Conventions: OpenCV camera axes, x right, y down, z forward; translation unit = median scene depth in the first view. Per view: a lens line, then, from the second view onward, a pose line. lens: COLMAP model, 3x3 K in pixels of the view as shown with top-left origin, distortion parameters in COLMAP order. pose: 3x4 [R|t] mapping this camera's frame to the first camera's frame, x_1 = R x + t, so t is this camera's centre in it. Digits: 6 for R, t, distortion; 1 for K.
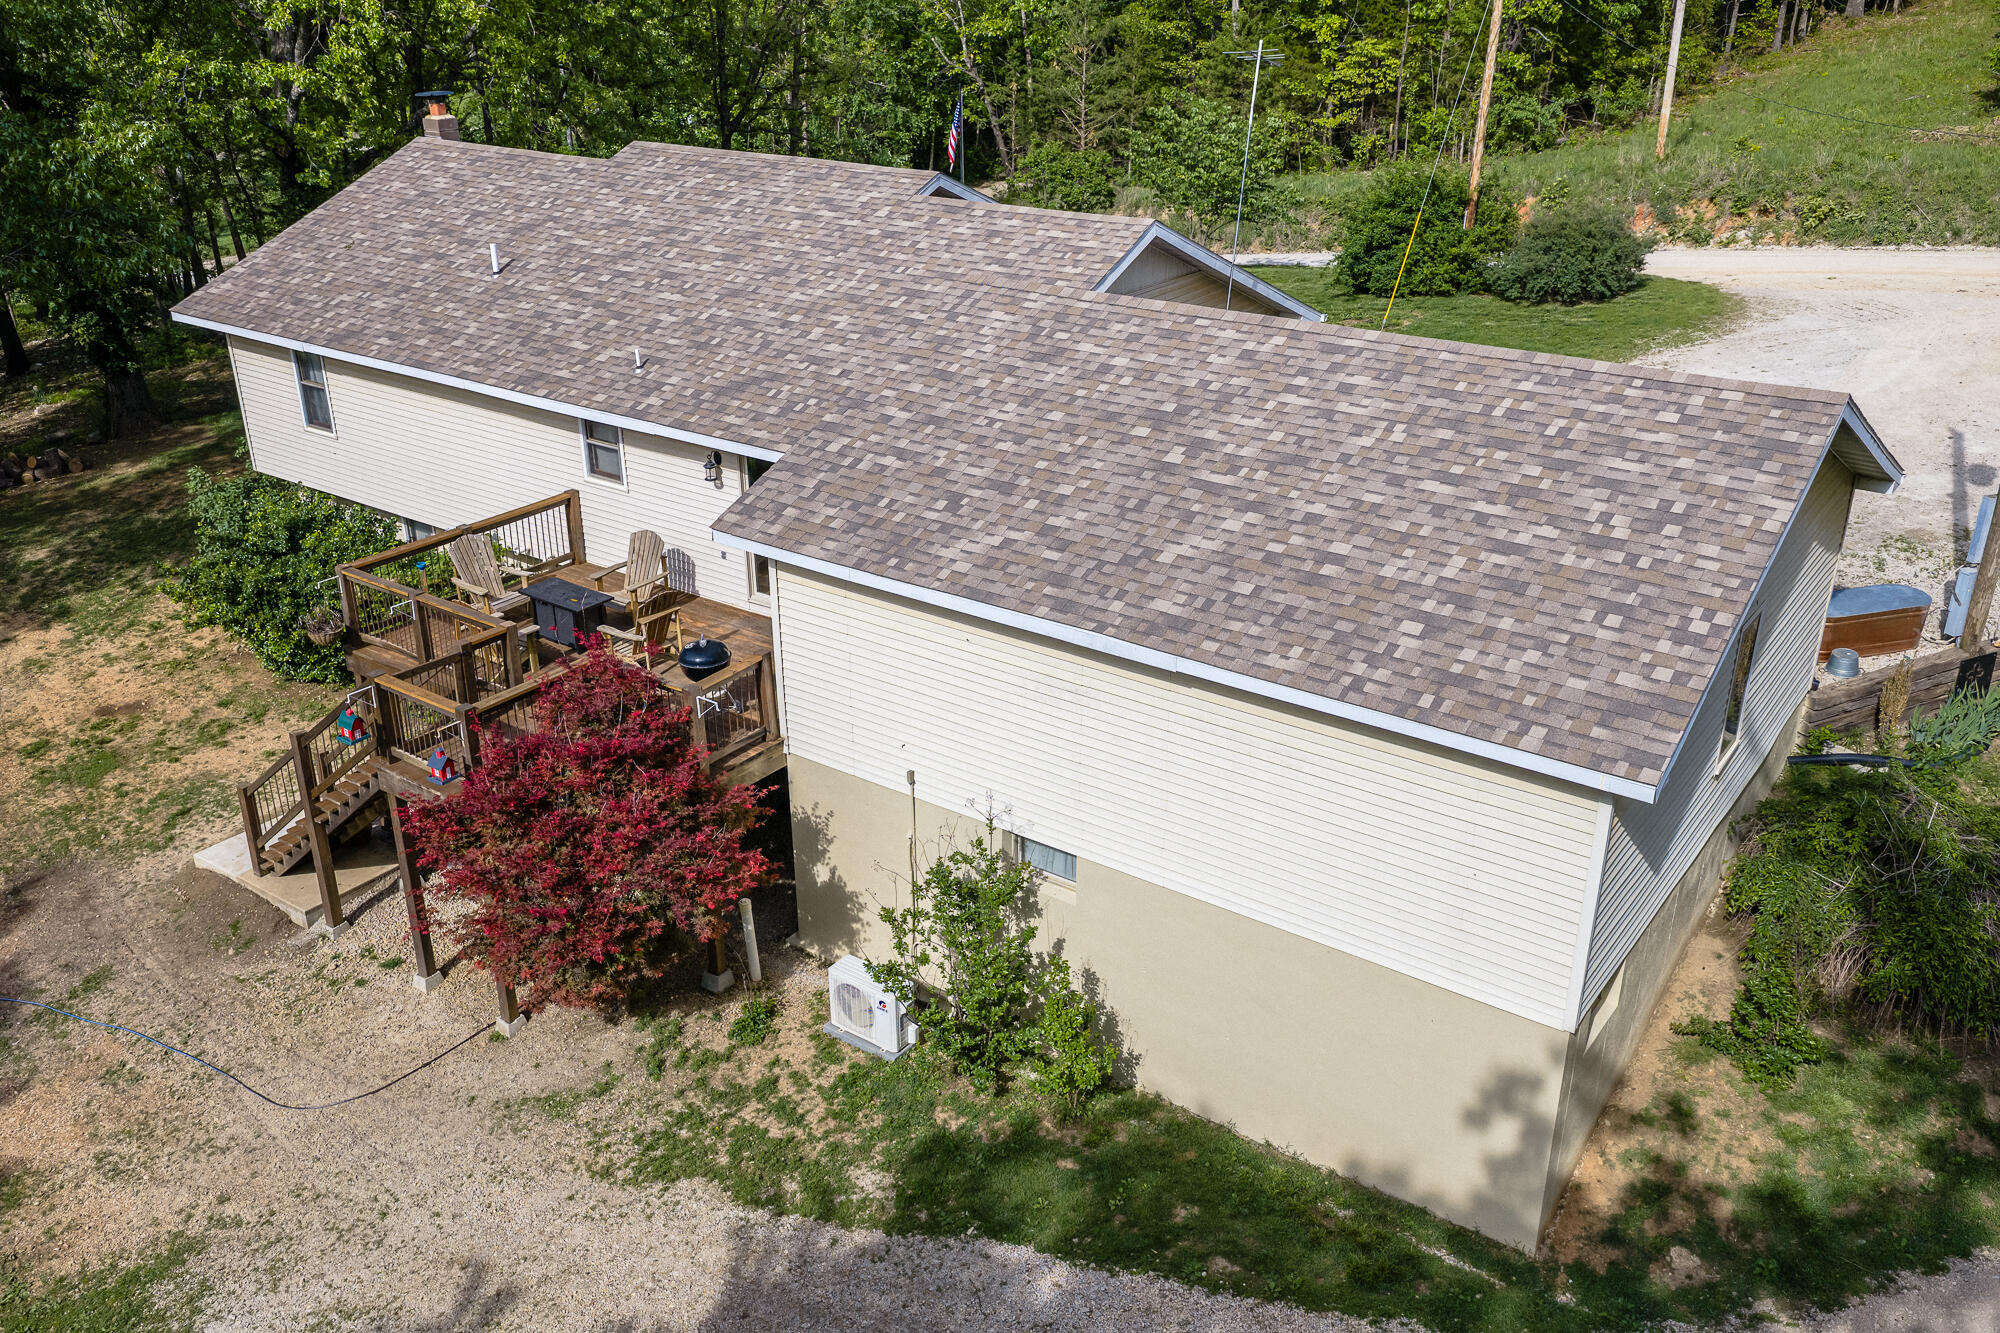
lens RADIAL K [[1664.0, 0, 992.1], [0, 1664.0, 667.4], [0, 0, 1]] dist [0.027676, -0.007426]
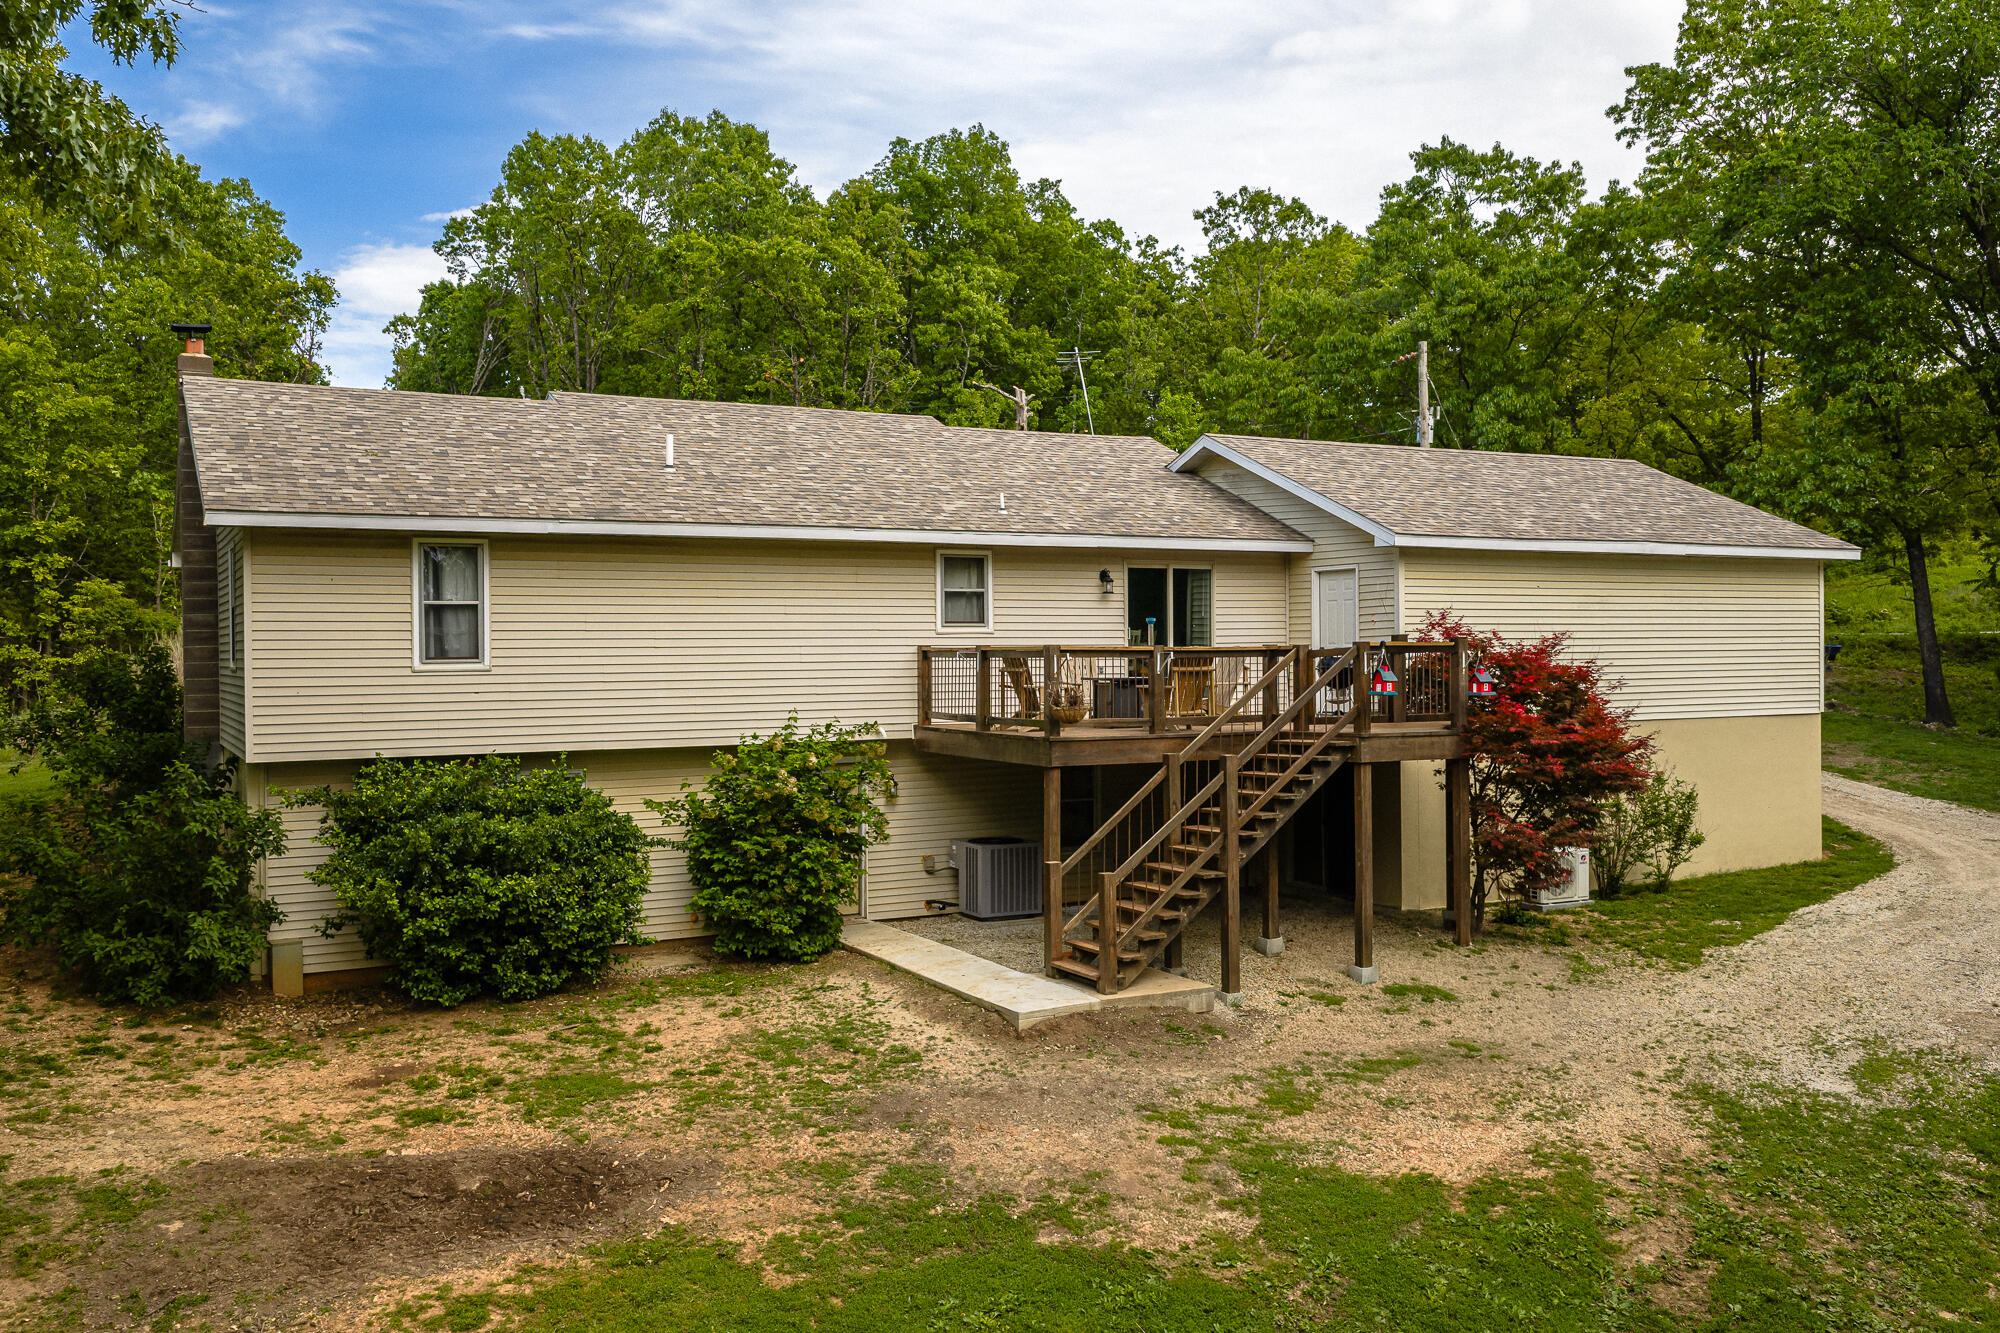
lens RADIAL K [[1664.0, 0, 987.8], [0, 1664.0, 669.7], [0, 0, 1]] dist [0.027676, -0.007426]
pose [[0.437207, -0.003239, 0.899355, -1.009841], [0.380637, 0.906683, -0.181775, 0.087903], [-0.814841, 0.421801, 0.397641, 0.542000]]
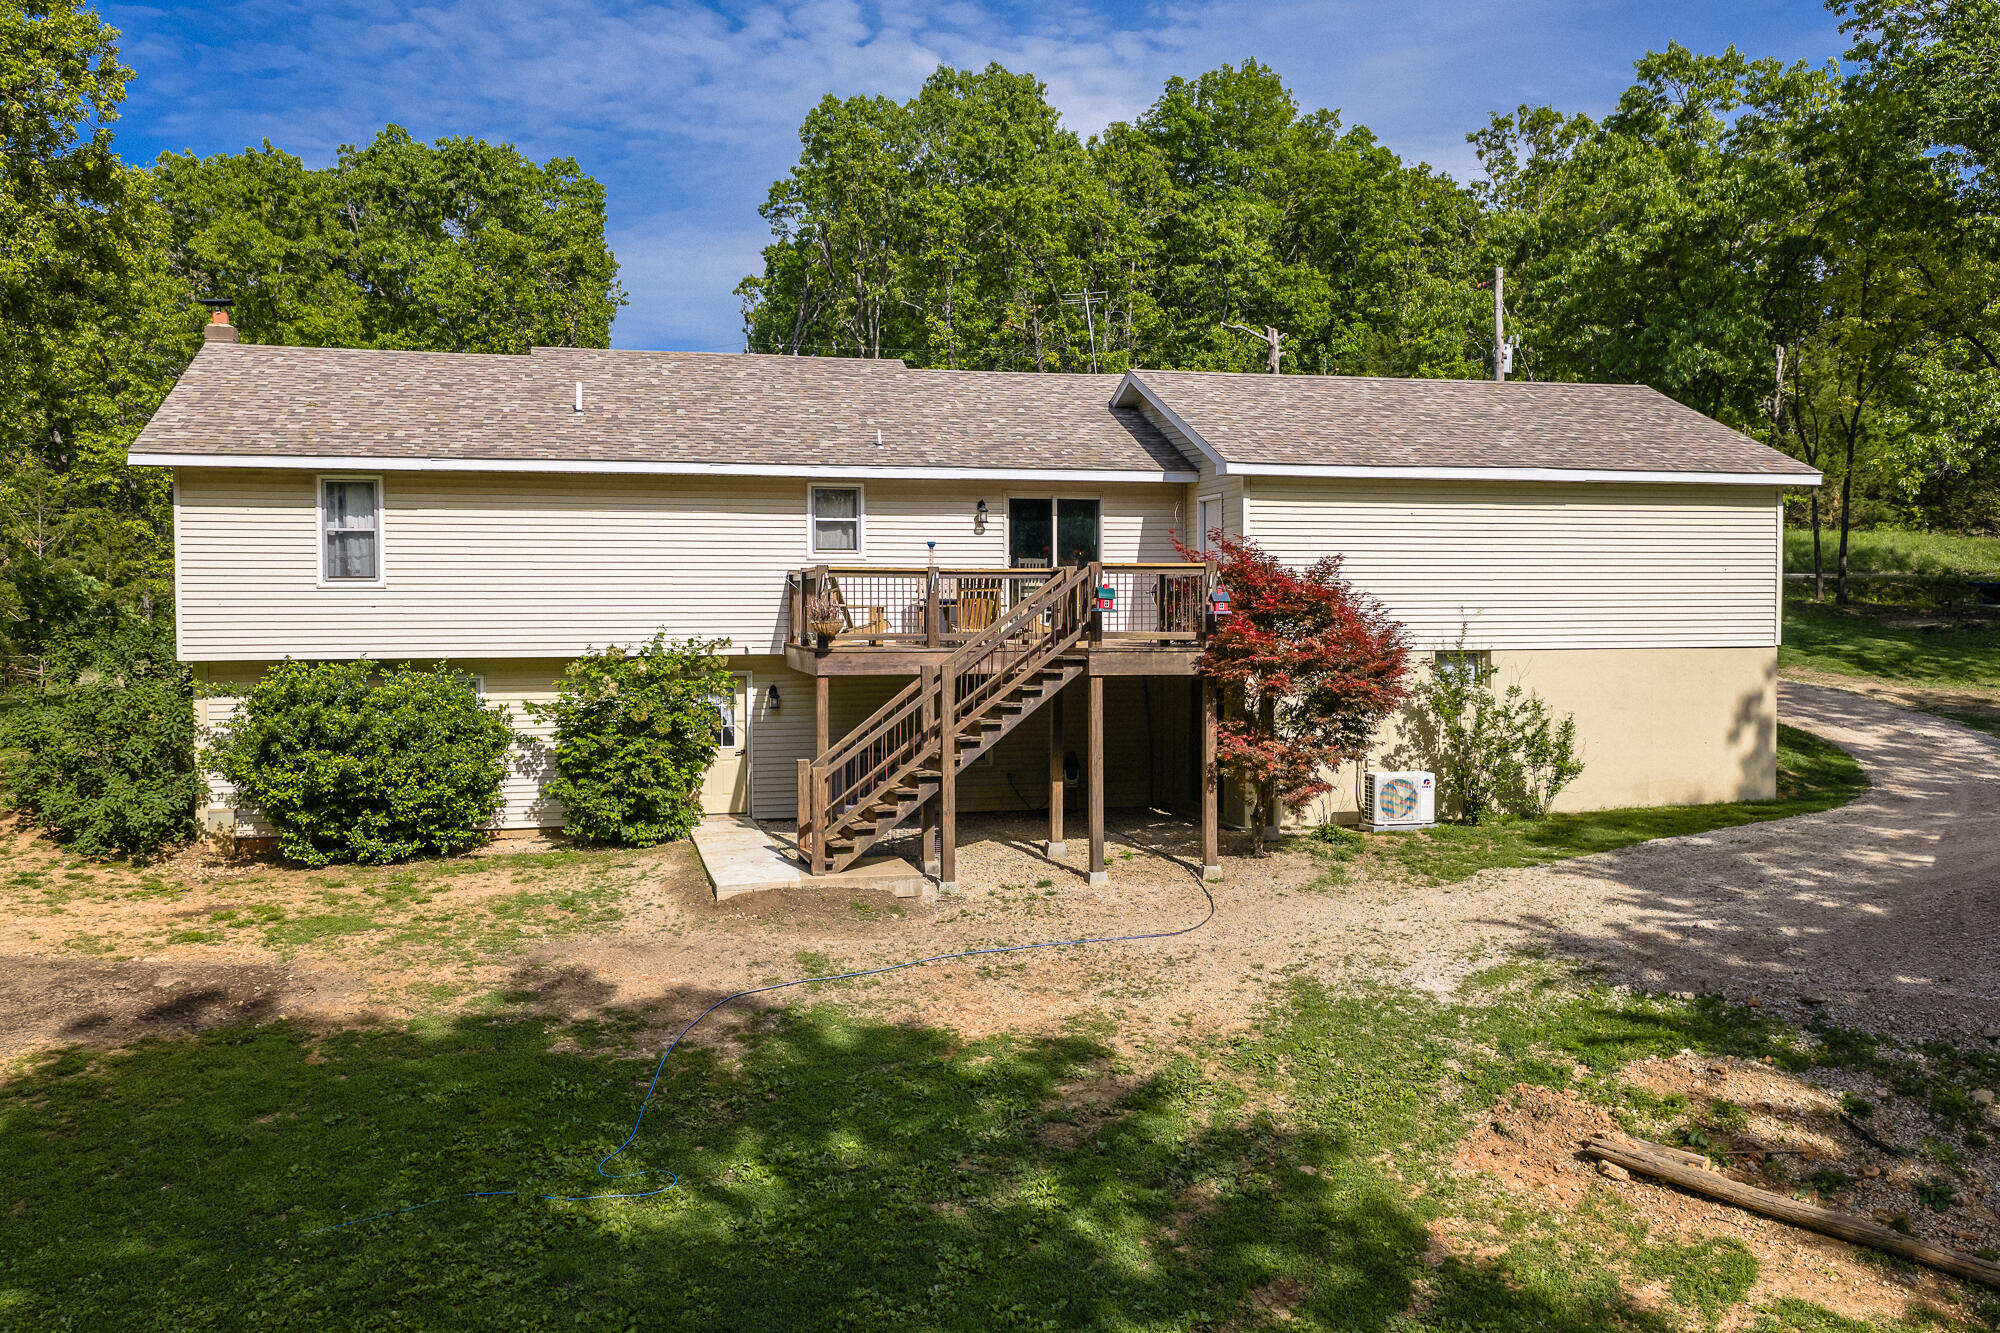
lens RADIAL K [[1664.0, 0, 1004.5], [0, 1664.0, 705.0], [0, 0, 1]] dist [0.027676, -0.007426]
pose [[0.627553, -0.039580, 0.777567, -0.912404], [0.323815, 0.921499, -0.214436, 0.224496], [-0.708040, 0.386358, 0.591106, 0.282518]]
